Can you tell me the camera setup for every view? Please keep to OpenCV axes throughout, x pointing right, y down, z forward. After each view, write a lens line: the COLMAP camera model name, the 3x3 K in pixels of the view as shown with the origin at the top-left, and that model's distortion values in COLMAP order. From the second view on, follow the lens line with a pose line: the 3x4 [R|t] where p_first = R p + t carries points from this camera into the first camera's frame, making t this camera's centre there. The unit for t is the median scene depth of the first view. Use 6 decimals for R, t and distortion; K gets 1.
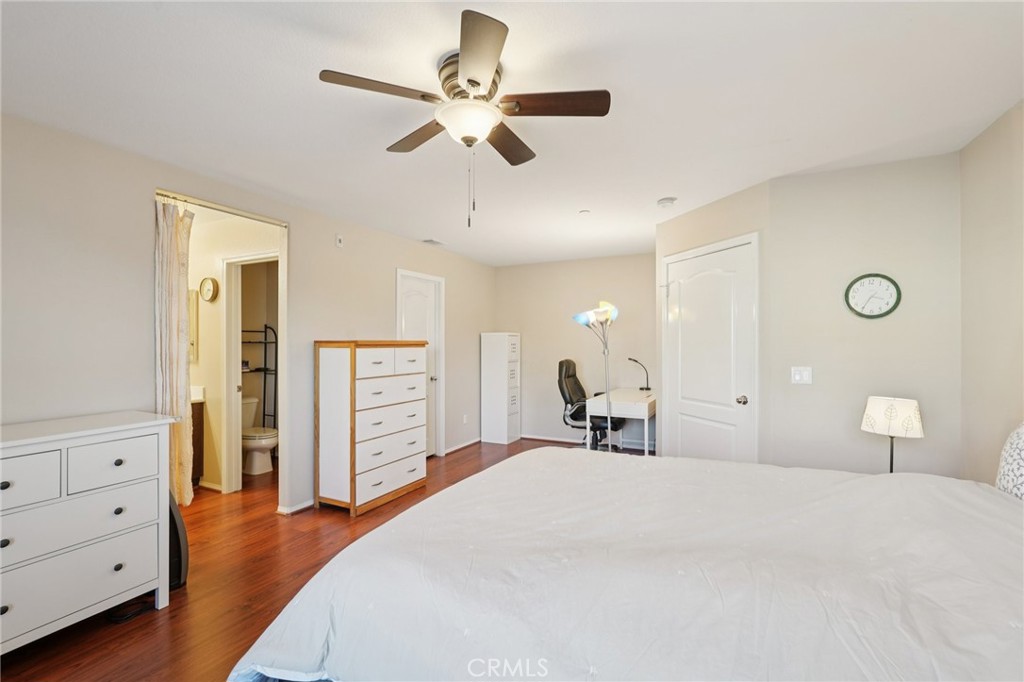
lens RADIAL K [[449.0, 0, 512.0], [0, 449.0, 341.0], [0, 0, 1]] dist [0.002745, 0.000331]
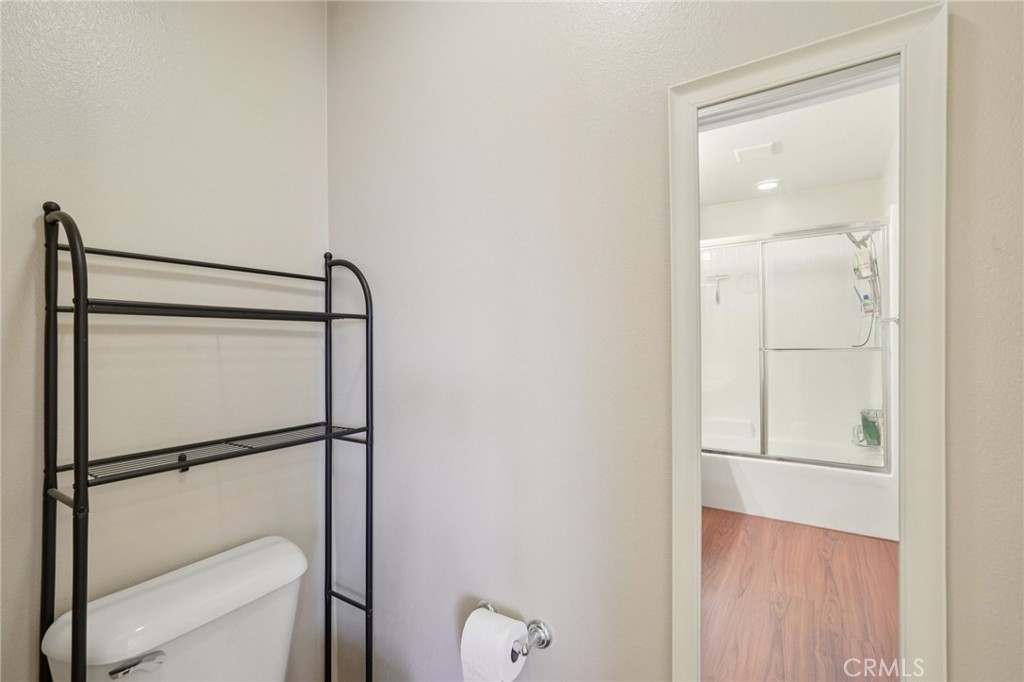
lens RADIAL K [[449.0, 0, 512.0], [0, 449.0, 341.0], [0, 0, 1]] dist [0.002745, 0.000331]
pose [[0.990026, -0.020524, -0.139382, -0.408556], [0.020428, 0.999789, -0.002120, 0.019363], [0.139396, -0.000748, 0.990236, 0.759728]]
